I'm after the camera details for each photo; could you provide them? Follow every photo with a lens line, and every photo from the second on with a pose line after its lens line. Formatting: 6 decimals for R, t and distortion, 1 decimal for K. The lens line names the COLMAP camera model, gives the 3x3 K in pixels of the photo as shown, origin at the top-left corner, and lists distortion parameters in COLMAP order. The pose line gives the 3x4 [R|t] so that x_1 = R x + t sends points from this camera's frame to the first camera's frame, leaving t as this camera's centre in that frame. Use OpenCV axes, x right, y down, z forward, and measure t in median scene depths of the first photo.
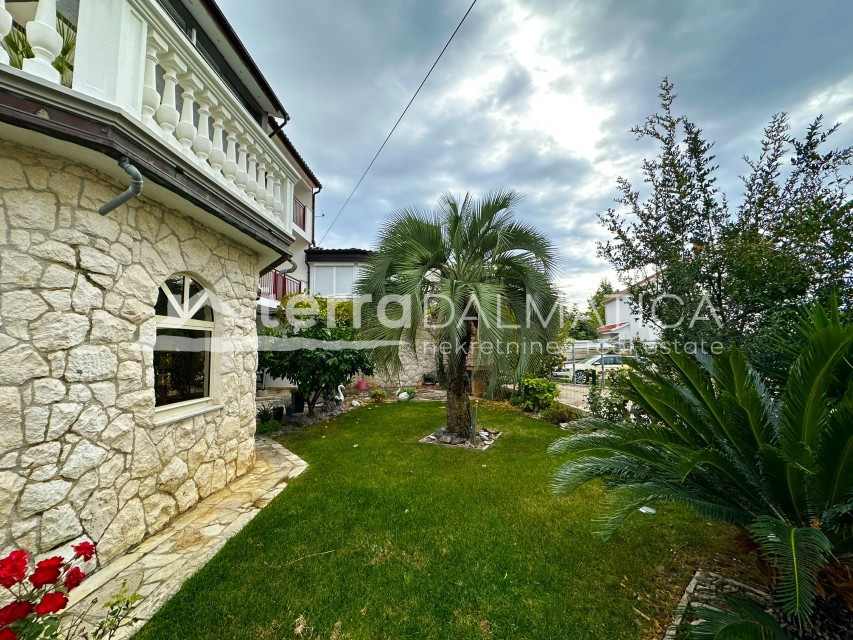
lens RADIAL K [[343.4, 0, 424.3], [0, 343.4, 318.9], [0, 0, 1]] dist [-0.002505, -0.000285]
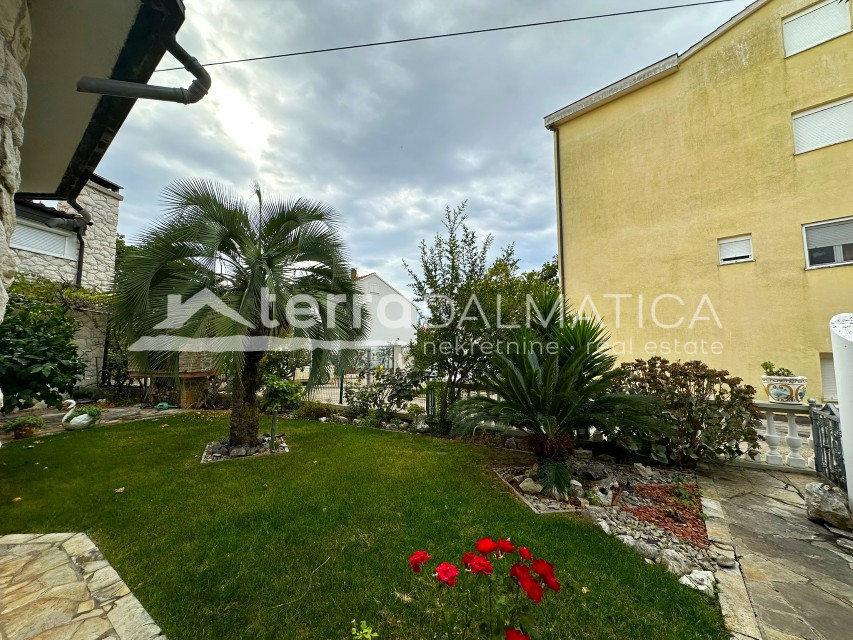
lens RADIAL K [[334.5, 0, 426.5], [0, 334.5, 320.0], [0, 0, 1]] dist [-0.000547, 0.000002]
pose [[0.576914, 0.081040, 0.812775, -0.352853], [-0.073941, 0.996162, -0.046841, 0.007392], [-0.813452, -0.033074, 0.580692, 0.088580]]
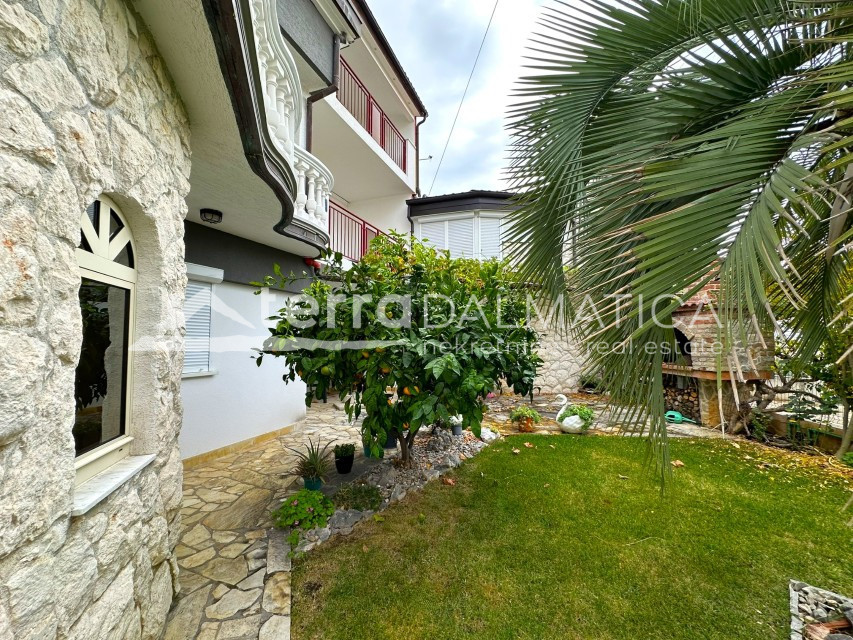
lens RADIAL K [[348.6, 0, 418.2], [0, 348.6, 319.6], [0, 0, 1]] dist [-0.002768, -0.000216]
pose [[0.942096, -0.008812, -0.335227, -0.167200], [0.020218, 0.999329, 0.030552, 0.061960], [0.334733, -0.035560, 0.941642, 0.641296]]
